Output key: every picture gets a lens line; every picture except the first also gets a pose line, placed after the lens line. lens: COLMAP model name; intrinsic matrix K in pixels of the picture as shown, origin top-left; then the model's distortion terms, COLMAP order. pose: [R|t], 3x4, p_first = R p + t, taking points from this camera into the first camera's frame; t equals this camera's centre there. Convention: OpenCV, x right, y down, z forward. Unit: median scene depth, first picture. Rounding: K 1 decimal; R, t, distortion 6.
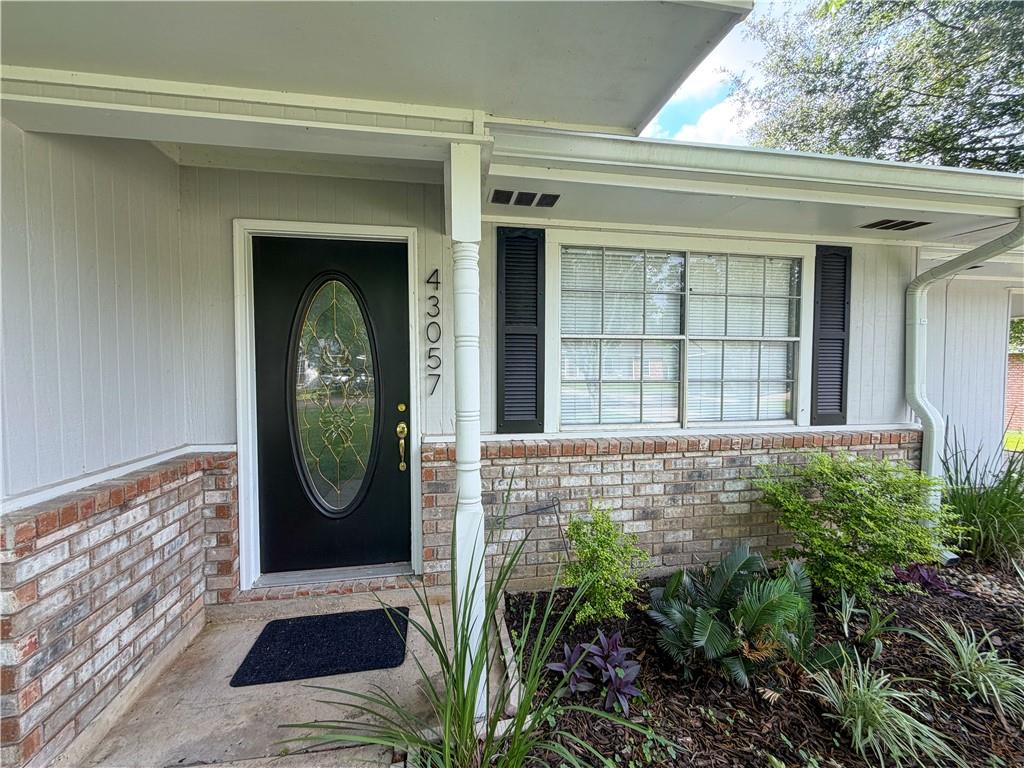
lens RADIAL K [[432.2, 0, 519.2], [0, 432.2, 383.5], [0, 0, 1]] dist [-0.005145, -0.000349]
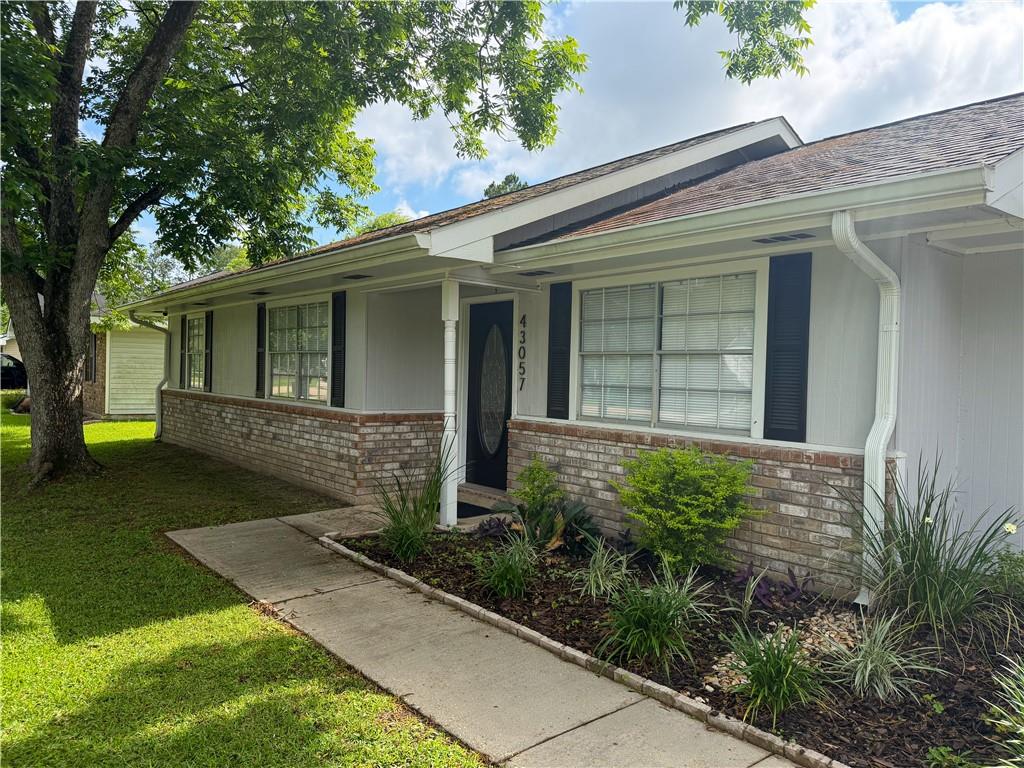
lens RADIAL K [[716.3, 0, 512.4], [0, 716.3, 382.9], [0, 0, 1]] dist [0.002878, 0.000039]
pose [[0.488245, 0.023648, -0.872386, 2.102618], [-0.055393, 0.998457, -0.003936, 0.009609], [0.870947, 0.050246, 0.488801, -0.360734]]
